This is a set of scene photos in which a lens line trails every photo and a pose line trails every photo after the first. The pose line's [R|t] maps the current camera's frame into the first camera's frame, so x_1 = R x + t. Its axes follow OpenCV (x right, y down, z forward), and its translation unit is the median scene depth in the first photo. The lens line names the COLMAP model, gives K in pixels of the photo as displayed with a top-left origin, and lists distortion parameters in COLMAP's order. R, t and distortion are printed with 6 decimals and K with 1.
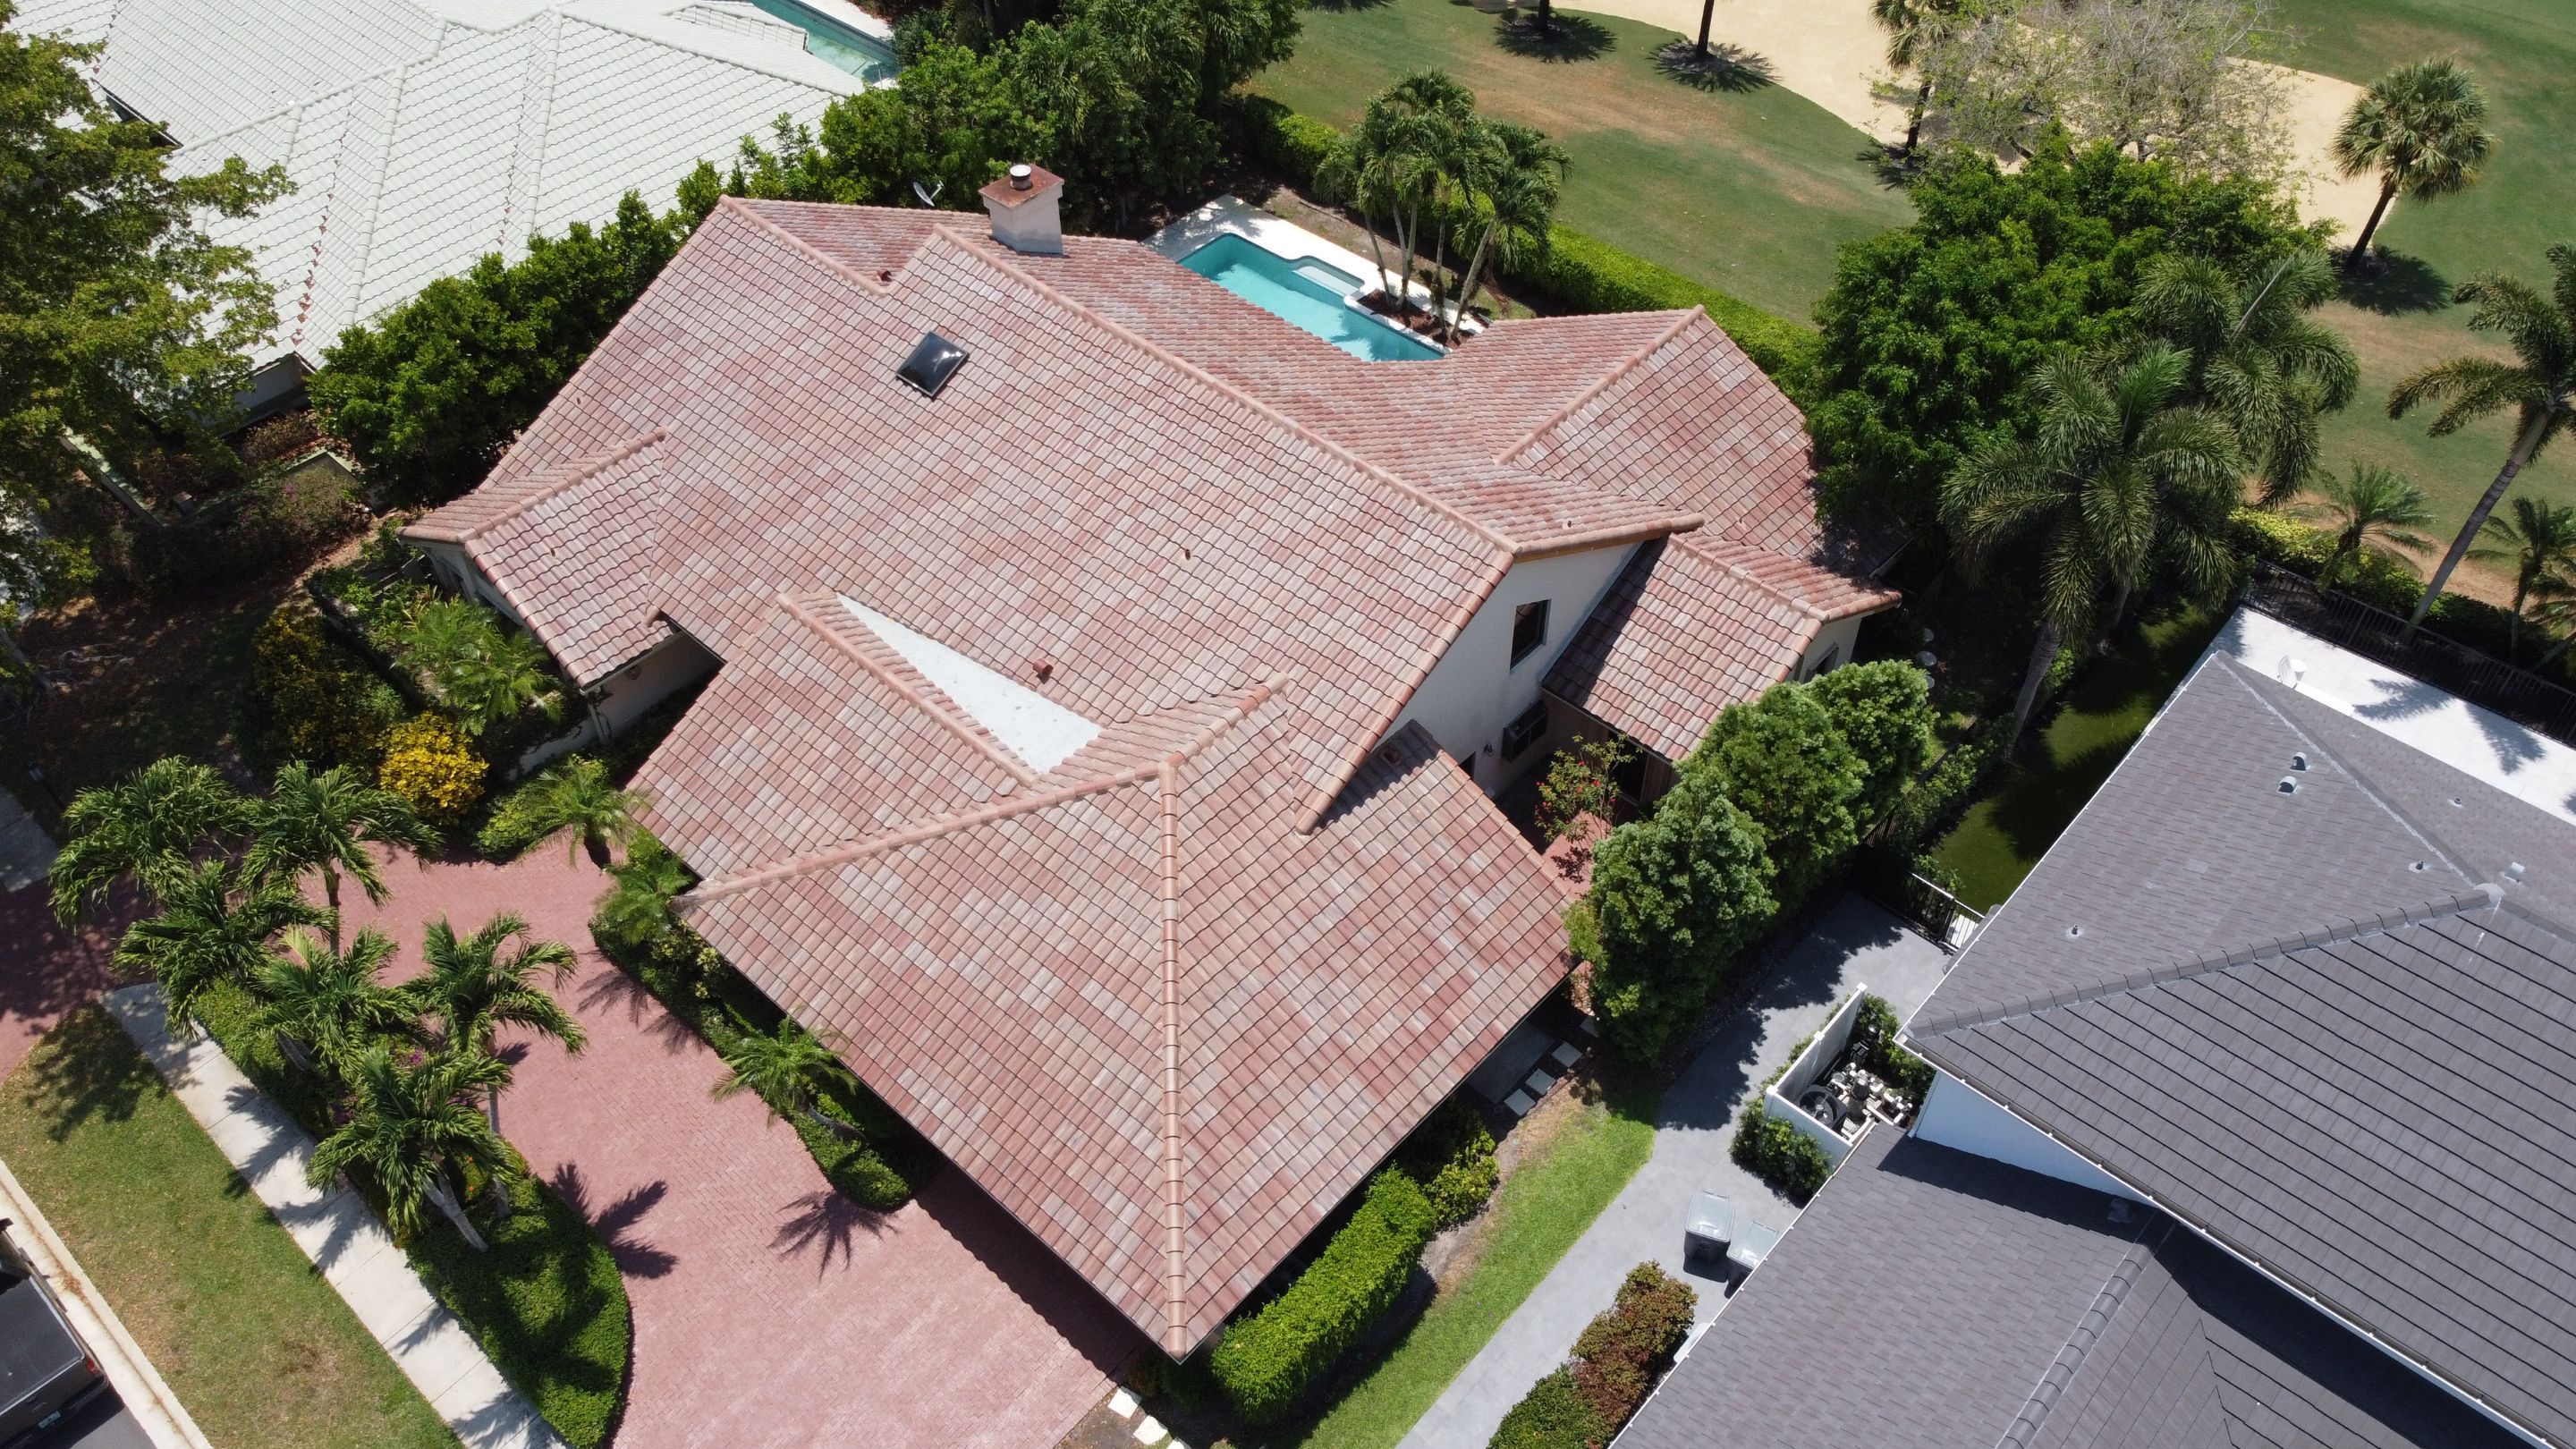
lens RADIAL K [[1957.6, 0, 1284.5], [0, 1957.6, 704.5], [0, 0, 1]] dist [0.010043, -0.027861]
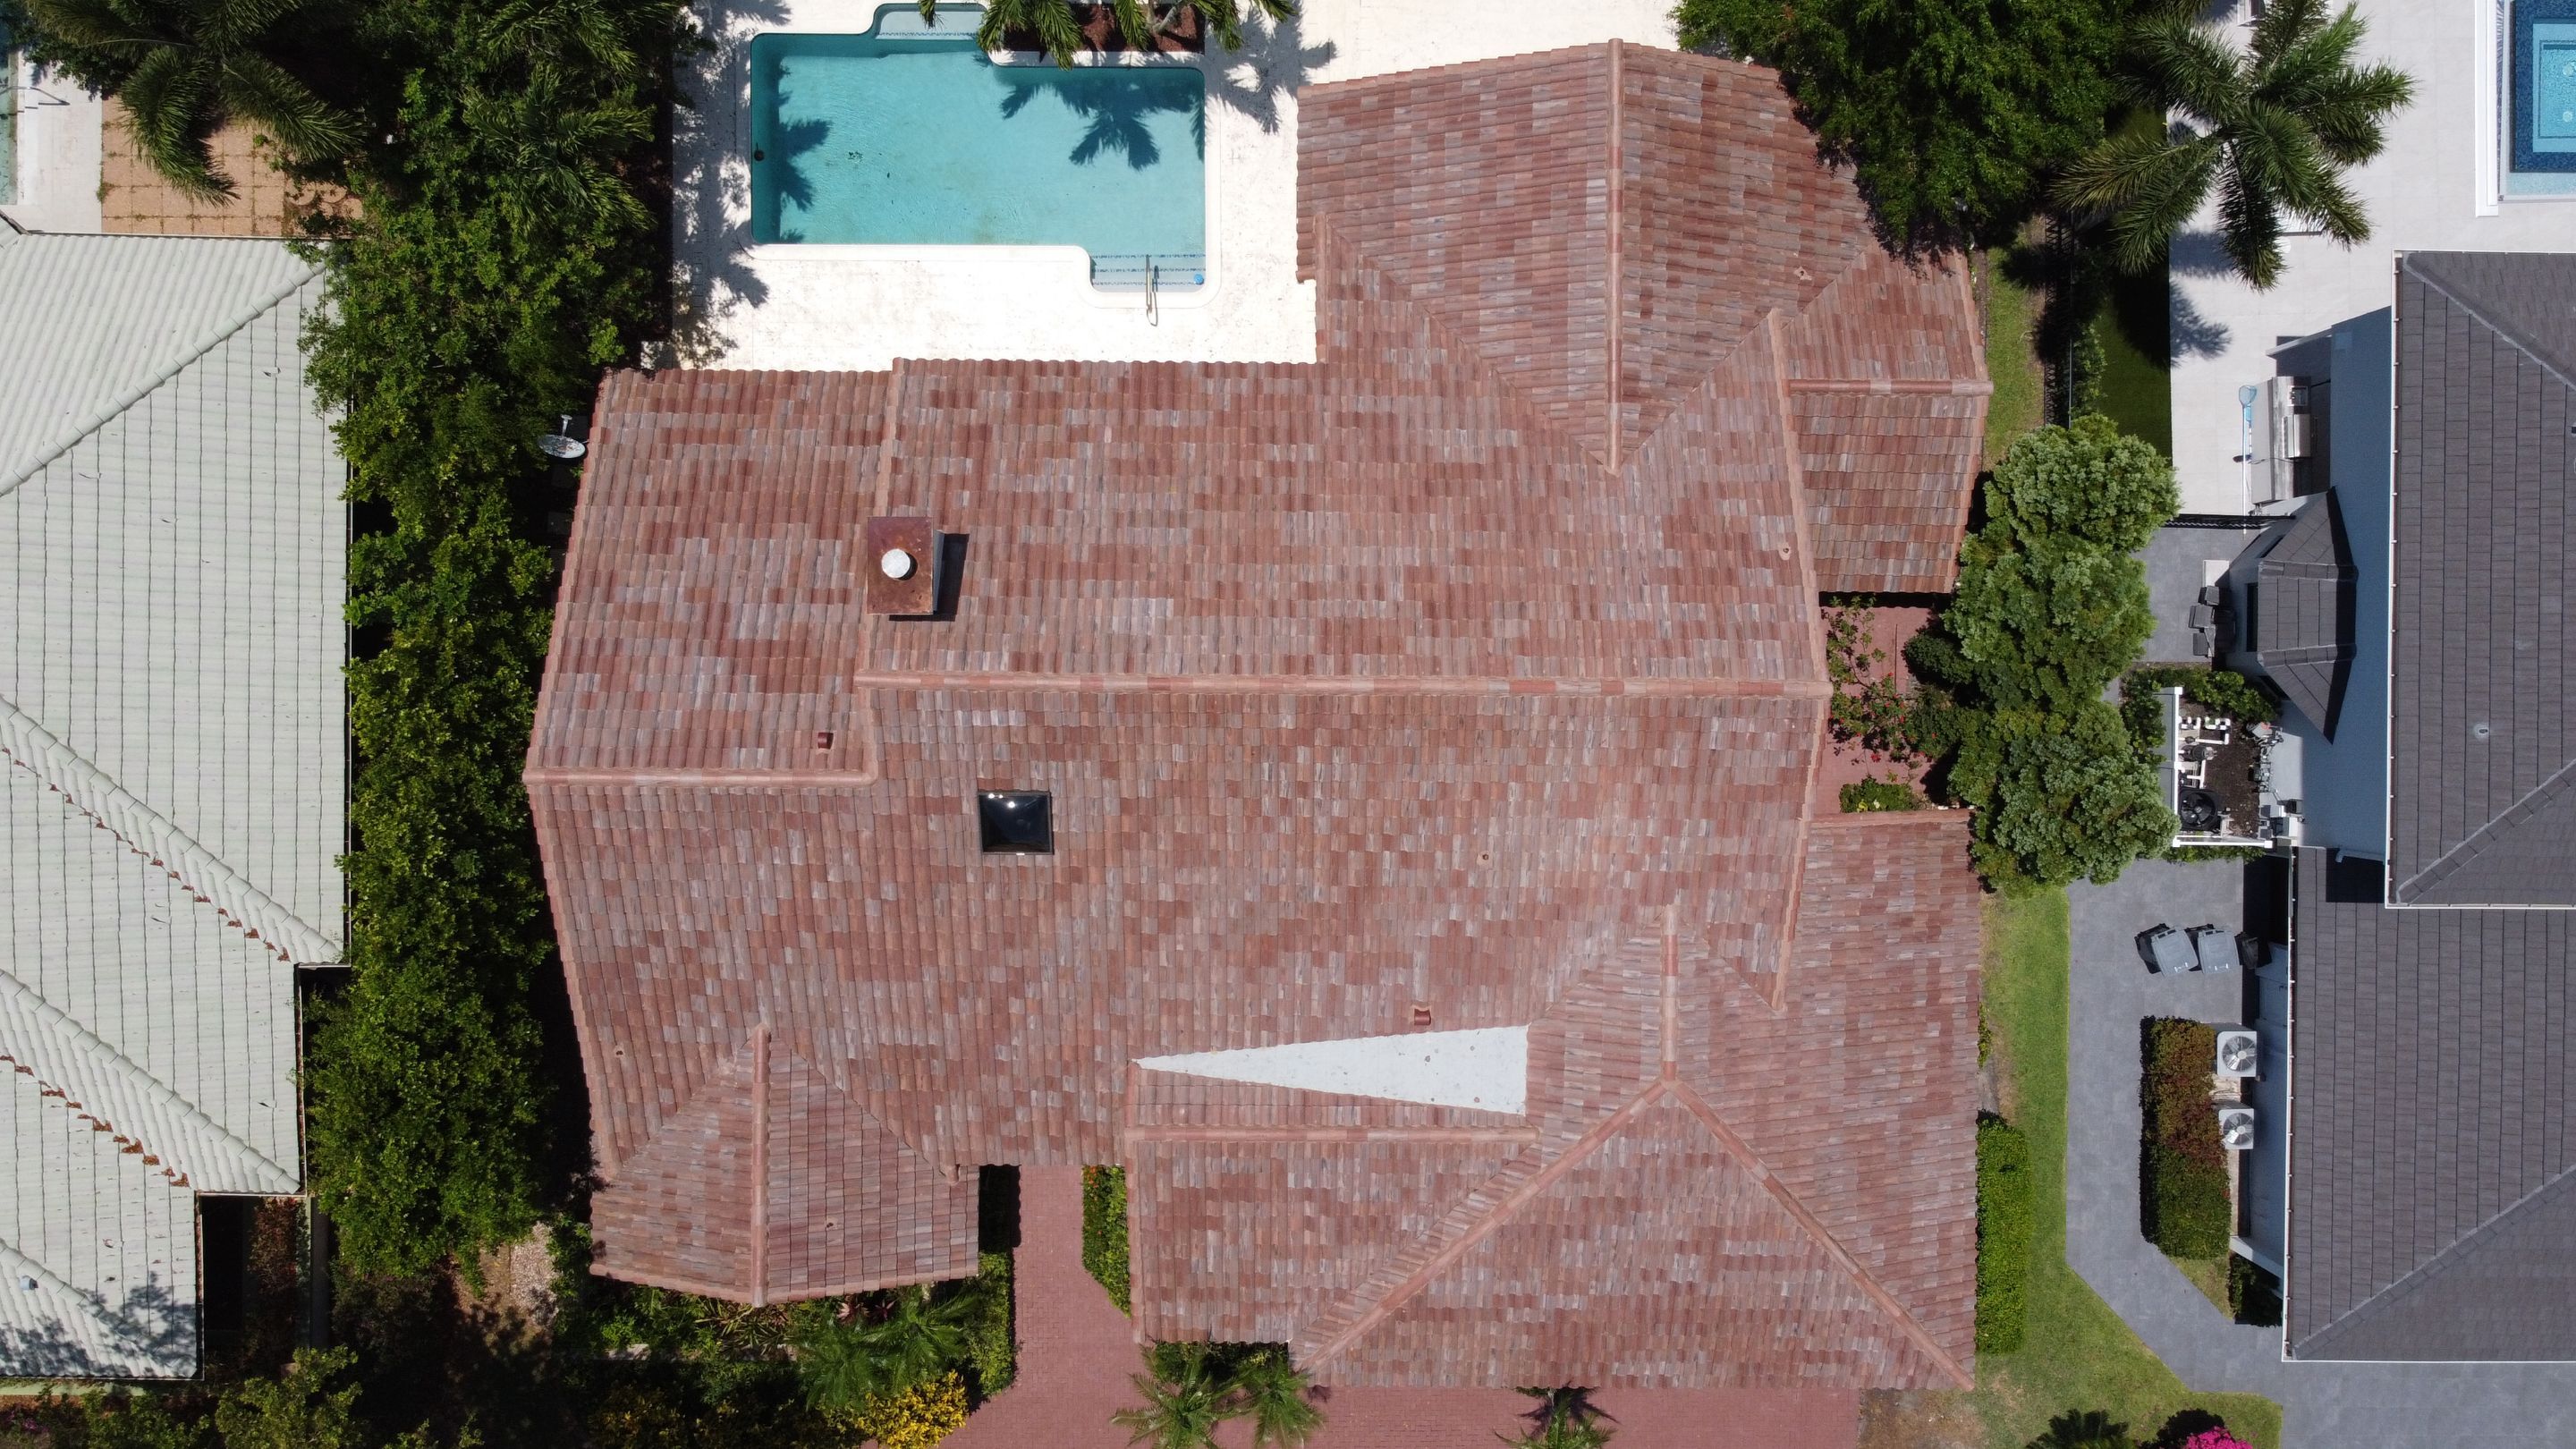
lens RADIAL K [[1957.6, 0, 1284.5], [0, 1957.6, 704.5], [0, 0, 1]] dist [0.010043, -0.027861]
pose [[0.744729, -0.667366, 0.001020, -0.068186], [0.465954, 0.521062, 0.715109, -0.761948], [-0.477771, -0.532087, 0.699012, 0.427562]]
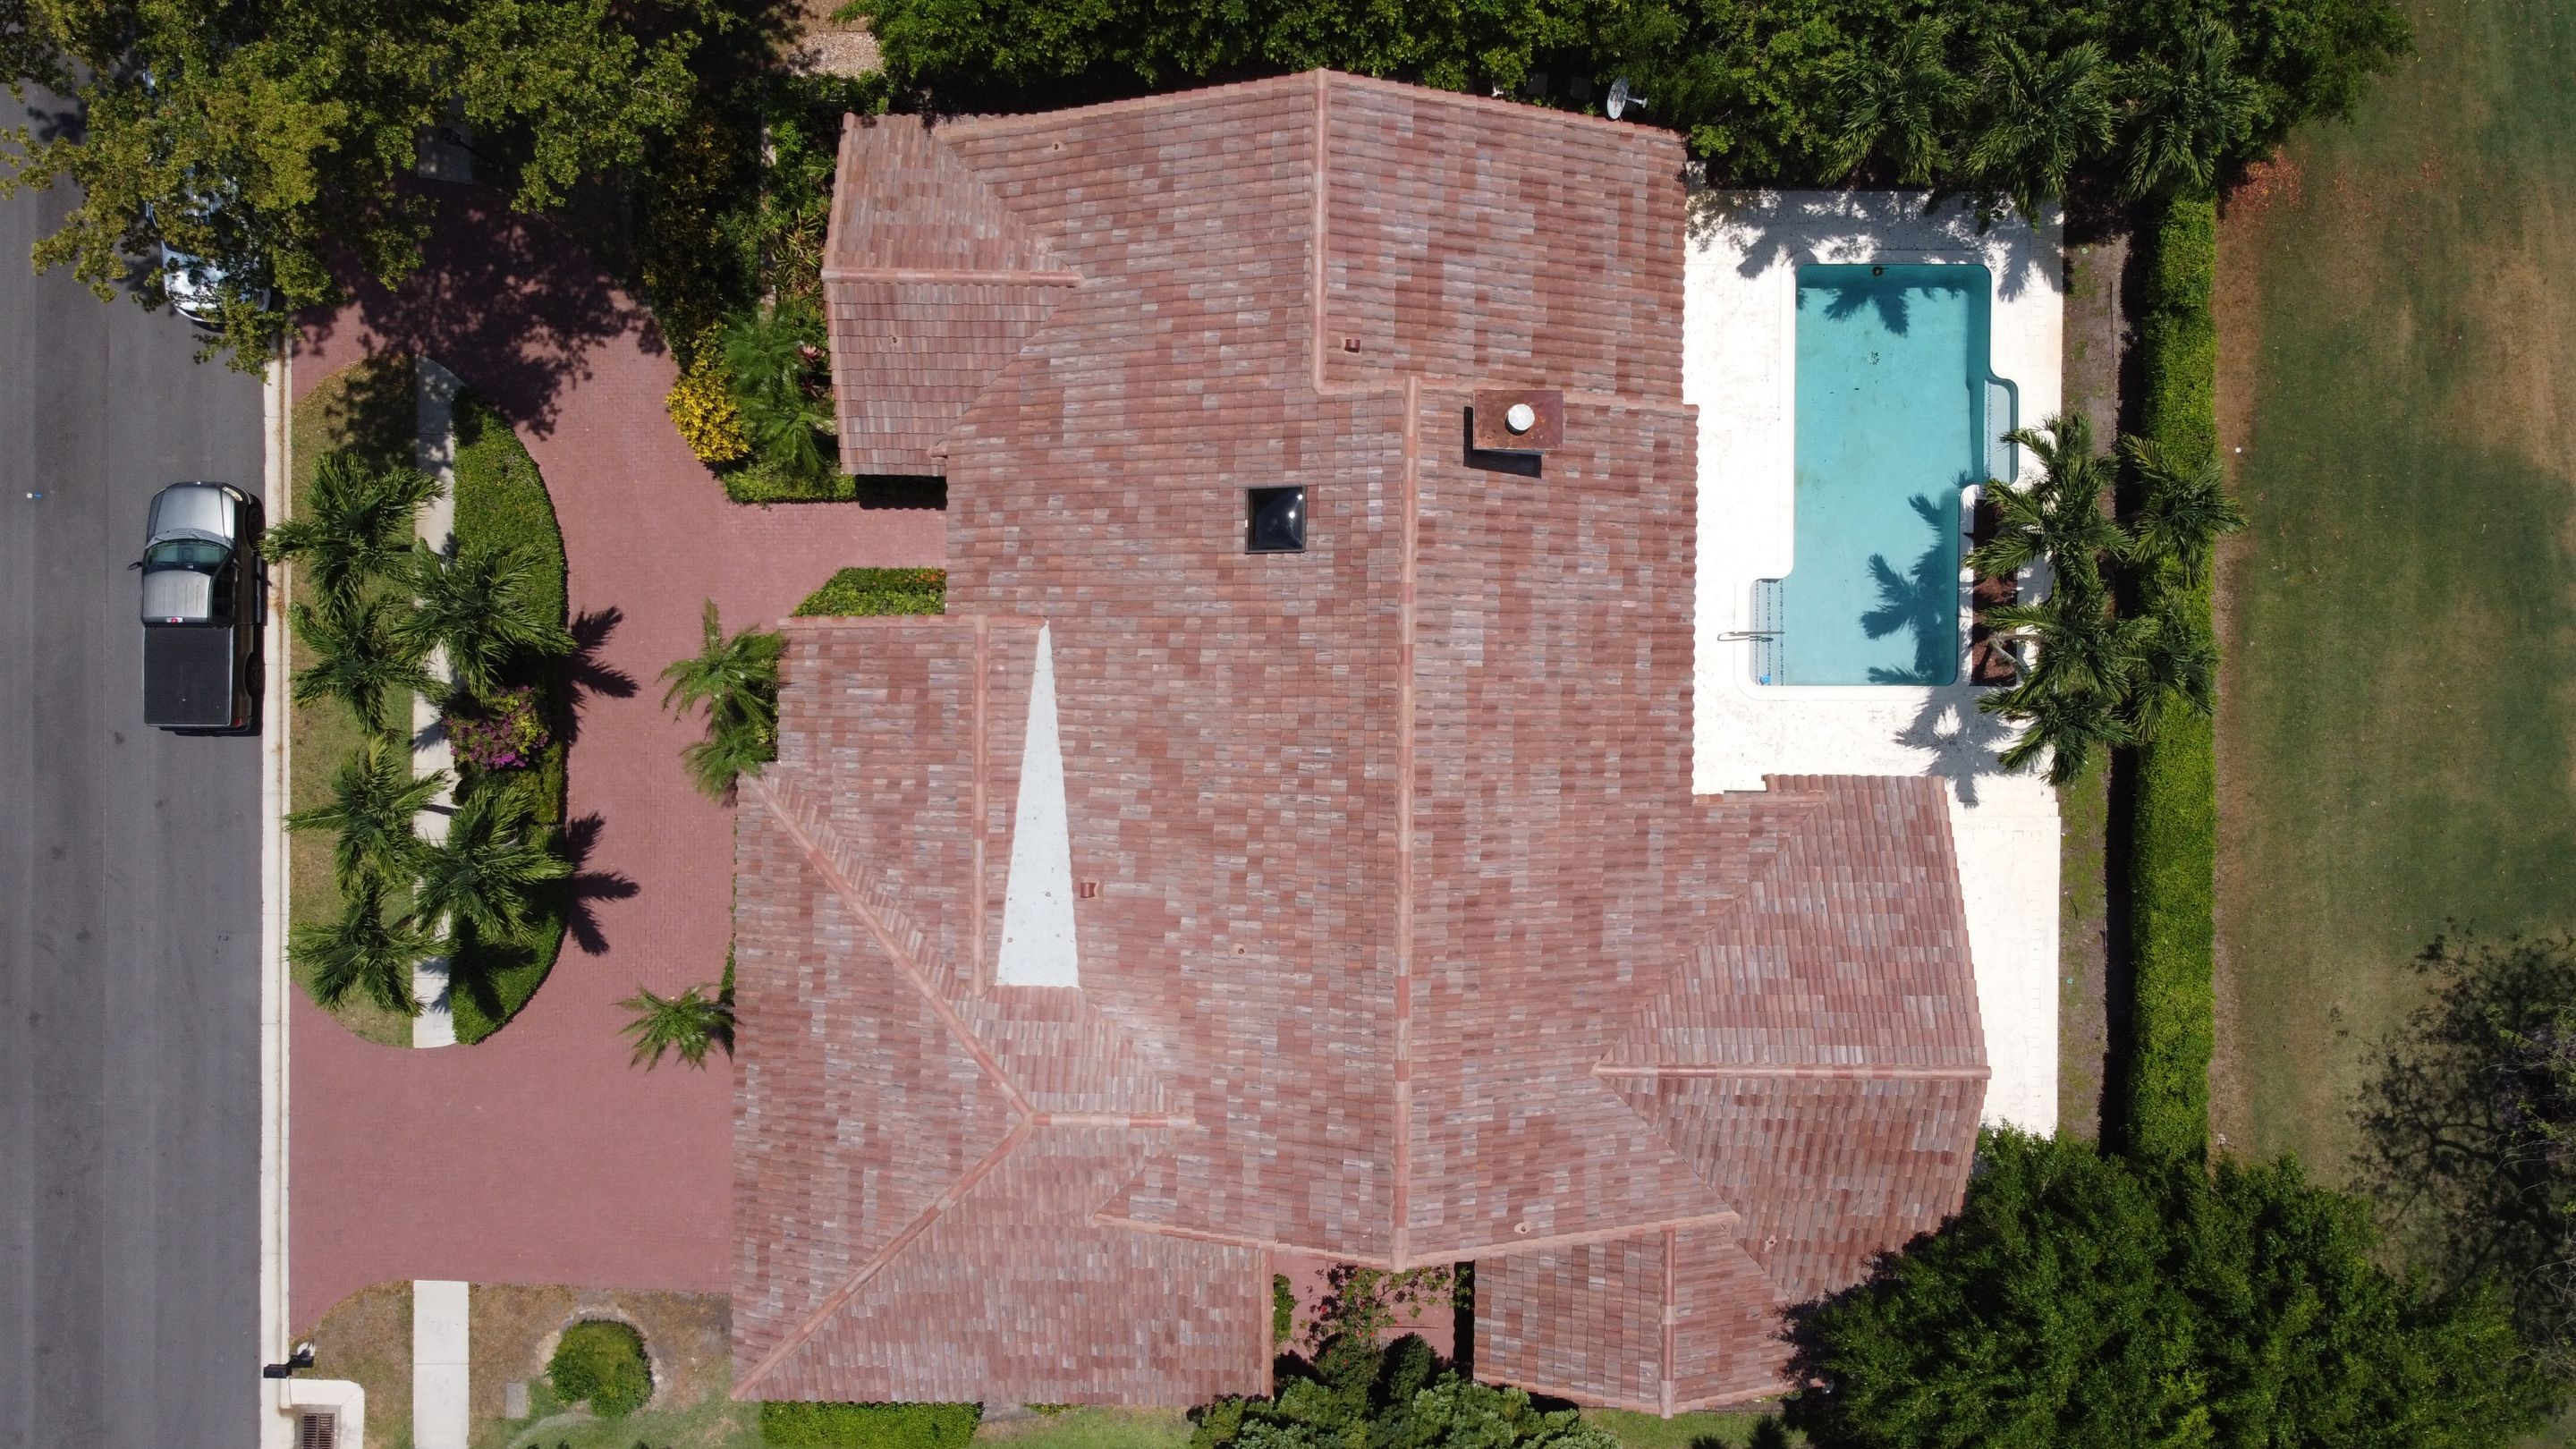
lens RADIAL K [[1957.6, 0, 1284.5], [0, 1957.6, 704.5], [0, 0, 1]] dist [0.010043, -0.027861]
pose [[0.664364, 0.747360, 0.008610, -0.128404], [-0.530334, 0.463259, 0.710026, -0.799364], [0.526656, -0.476282, 0.704122, 0.360522]]
